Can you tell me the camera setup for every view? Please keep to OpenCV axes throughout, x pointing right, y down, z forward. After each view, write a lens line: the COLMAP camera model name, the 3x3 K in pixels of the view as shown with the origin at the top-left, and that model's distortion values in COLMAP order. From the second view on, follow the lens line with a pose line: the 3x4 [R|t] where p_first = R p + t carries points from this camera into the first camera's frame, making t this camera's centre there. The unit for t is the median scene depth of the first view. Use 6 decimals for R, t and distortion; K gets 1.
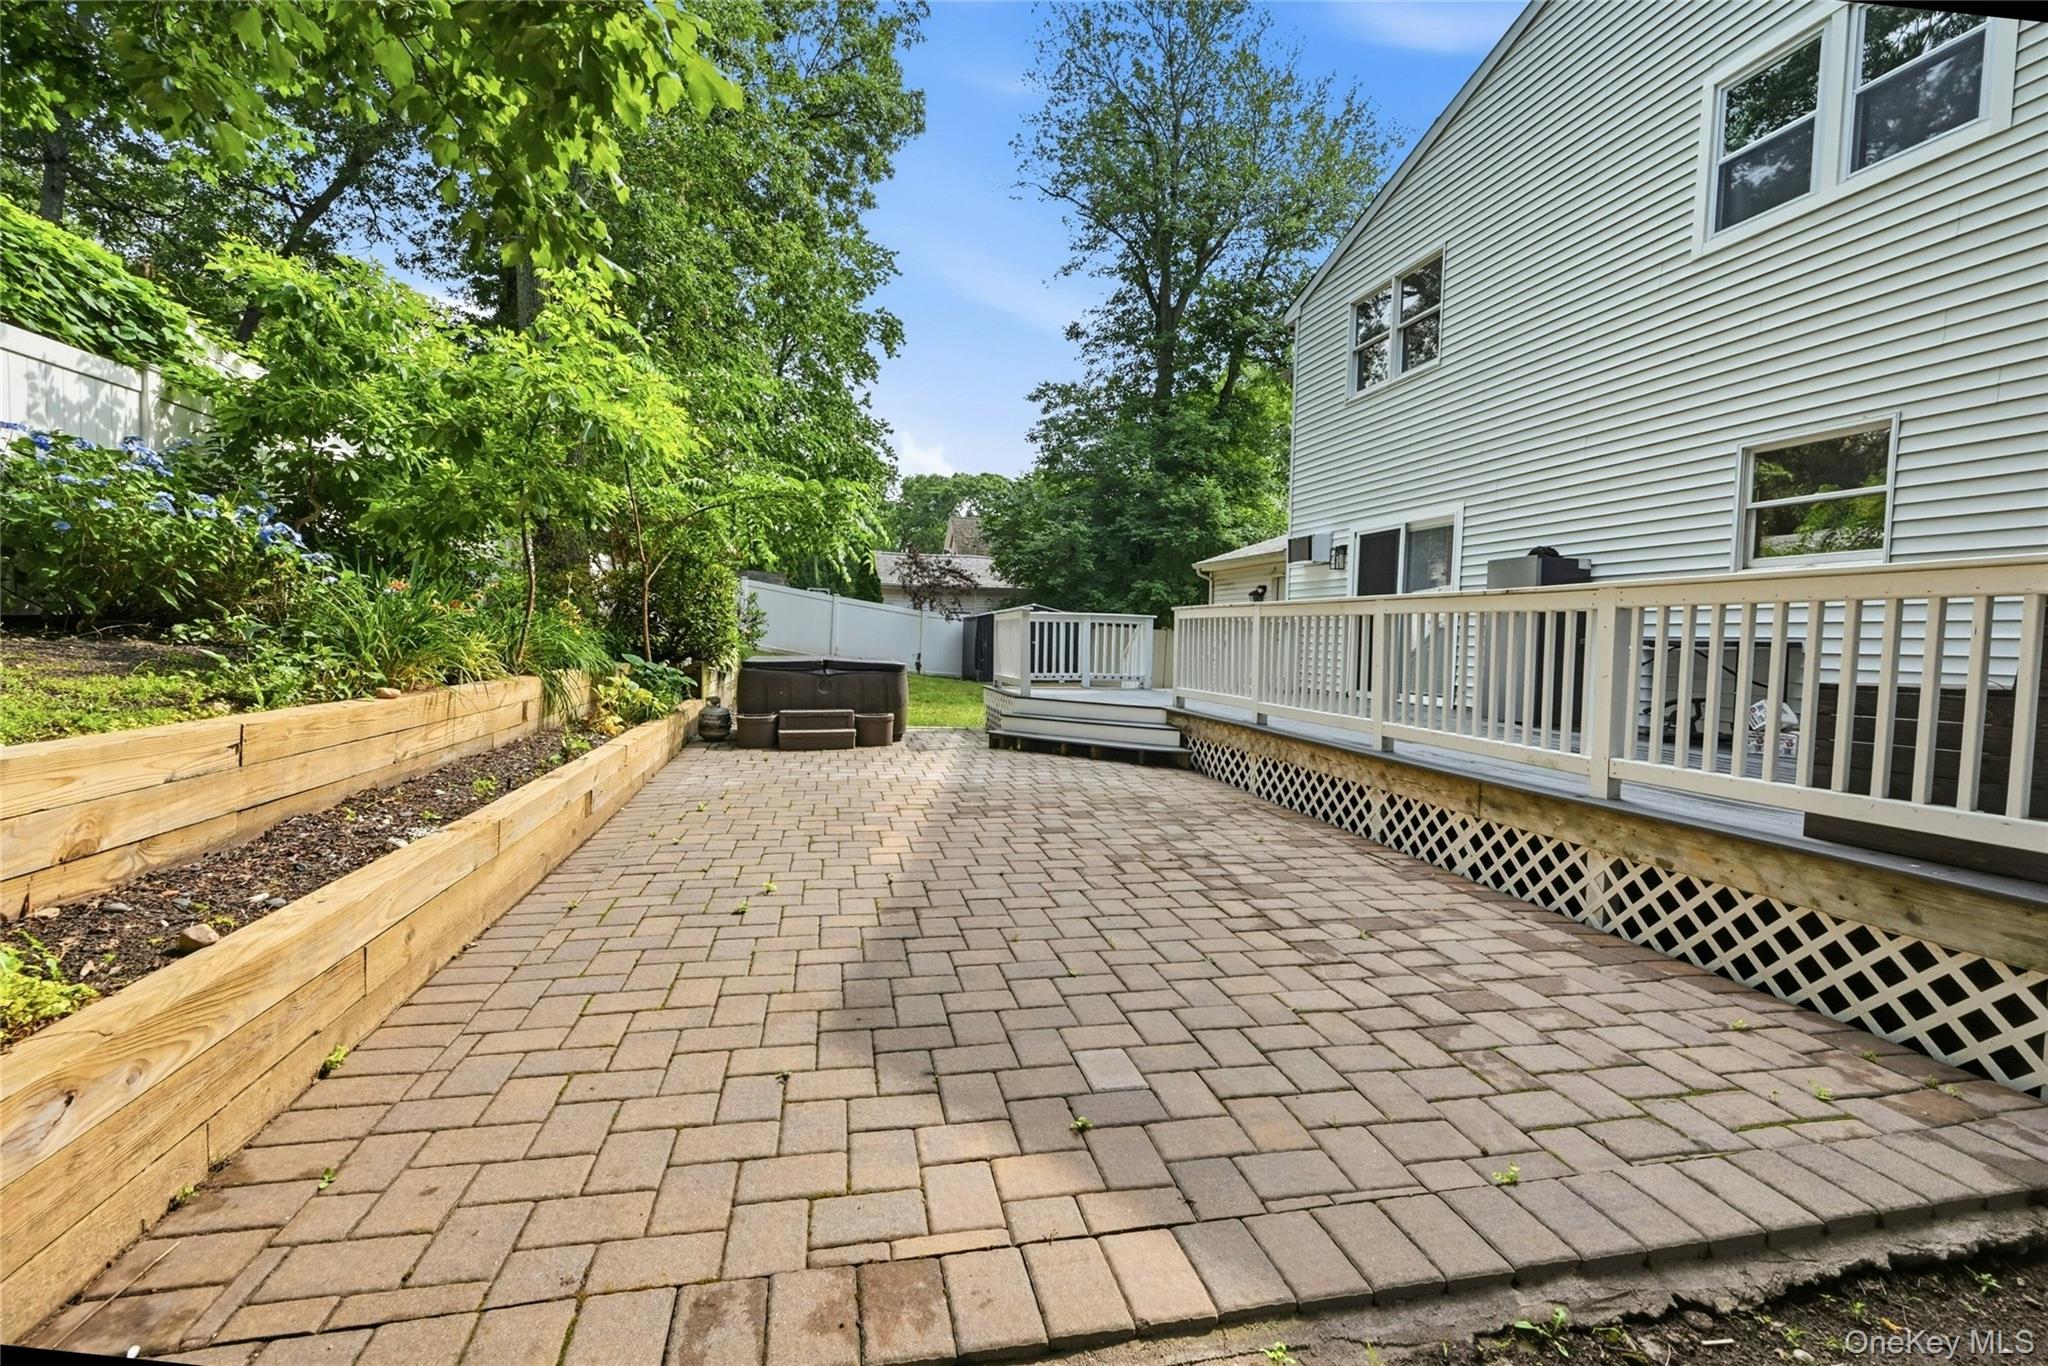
lens RADIAL K [[815.2, 0, 1024.0], [0, 815.2, 683.0], [0, 0, 1]] dist [-0.000489, 0.000543]
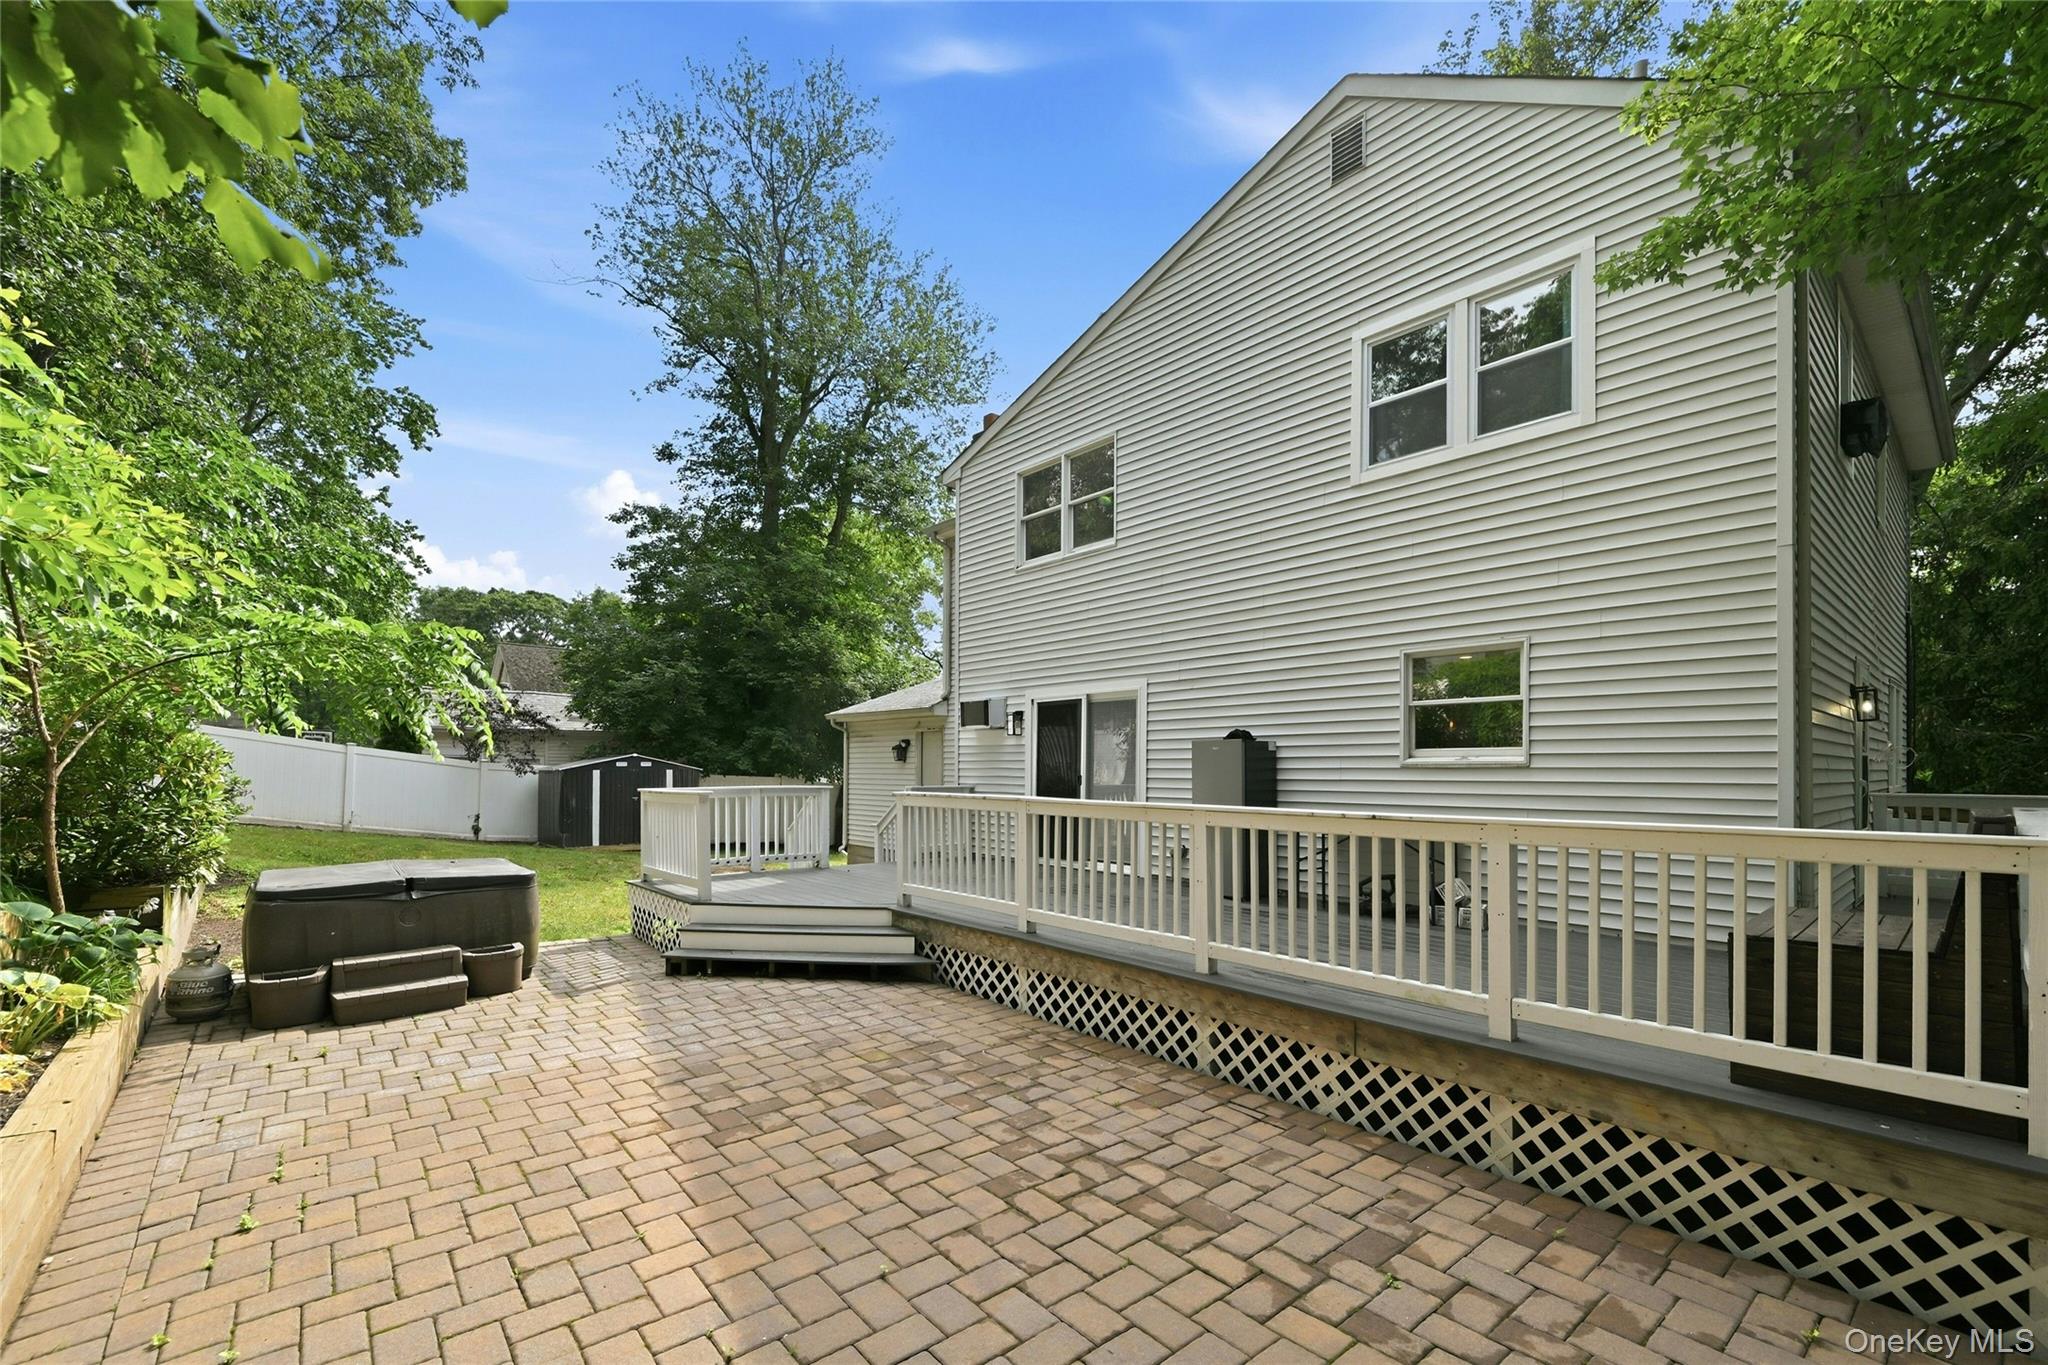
lens RADIAL K [[814.6, 0, 970.5], [0, 814.6, 771.1], [0, 0, 1]] dist [0.000678, 0.000382]
pose [[0.899483, -0.023473, 0.436326, -0.108202], [0.045648, 0.998140, -0.040406, -0.065690], [-0.434566, 0.056262, 0.898881, 0.153128]]
